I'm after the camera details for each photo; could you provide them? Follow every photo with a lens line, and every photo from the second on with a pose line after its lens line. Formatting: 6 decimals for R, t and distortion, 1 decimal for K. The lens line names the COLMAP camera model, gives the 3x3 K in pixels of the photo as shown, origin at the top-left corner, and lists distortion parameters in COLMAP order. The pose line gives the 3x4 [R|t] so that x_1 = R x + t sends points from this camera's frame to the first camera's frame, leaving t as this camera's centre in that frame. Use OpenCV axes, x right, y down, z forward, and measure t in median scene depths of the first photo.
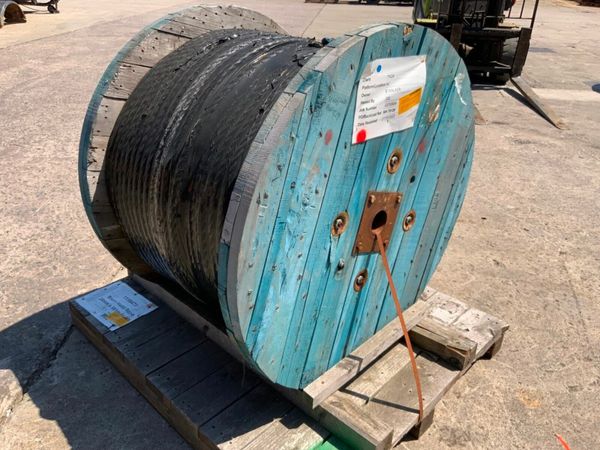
lens RADIAL K [[504.4, 0, 302.0], [0, 504.4, 225.6], [0, 0, 1]] dist [0.023053, -0.051830]
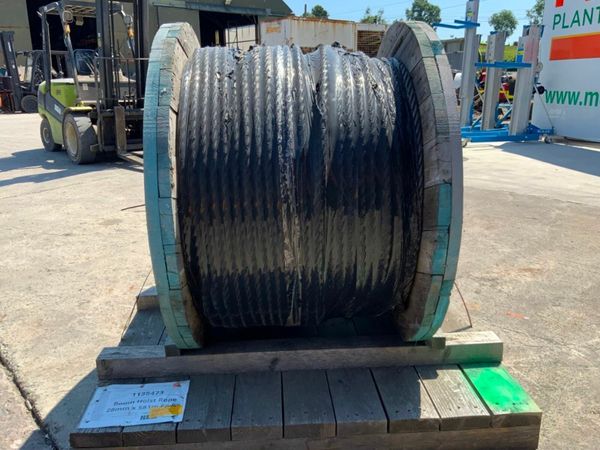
lens RADIAL K [[504.4, 0, 300.3], [0, 504.4, 225.0], [0, 0, 1]] dist [0.023053, -0.051830]
pose [[0.675162, -0.231268, 0.700480, -0.785216], [0.363407, 0.930637, -0.043017, 0.035995], [-0.641944, 0.283603, 0.712375, 0.289126]]
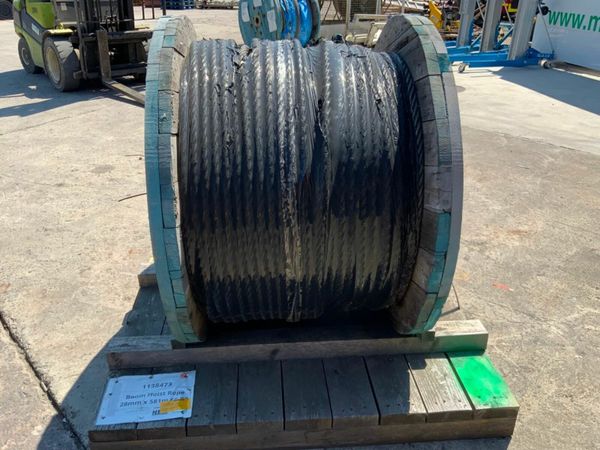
lens RADIAL K [[504.4, 0, 300.2], [0, 504.4, 224.0], [0, 0, 1]] dist [0.023053, -0.051830]
pose [[0.662824, -0.349660, 0.662120, -0.758193], [0.356465, 0.924989, 0.131636, -0.138303], [-0.658481, 0.148771, 0.737746, 0.249995]]
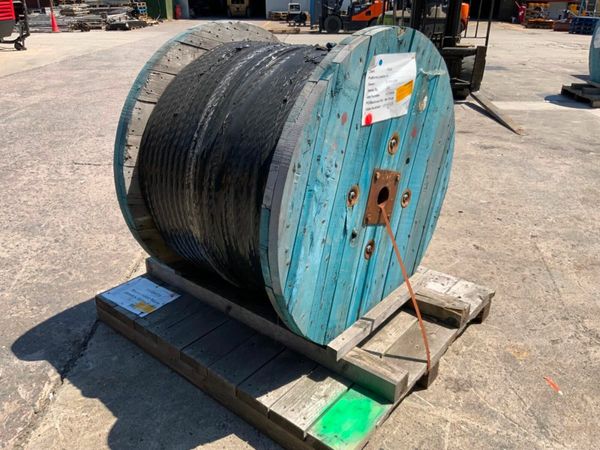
lens RADIAL K [[504.4, 0, 301.0], [0, 504.4, 226.6], [0, 0, 1]] dist [0.023053, -0.051830]
pose [[0.996754, -0.053100, 0.060515, -0.096939], [0.056236, 0.997096, -0.051353, 0.097264], [-0.057612, 0.054589, 0.996845, -0.128626]]
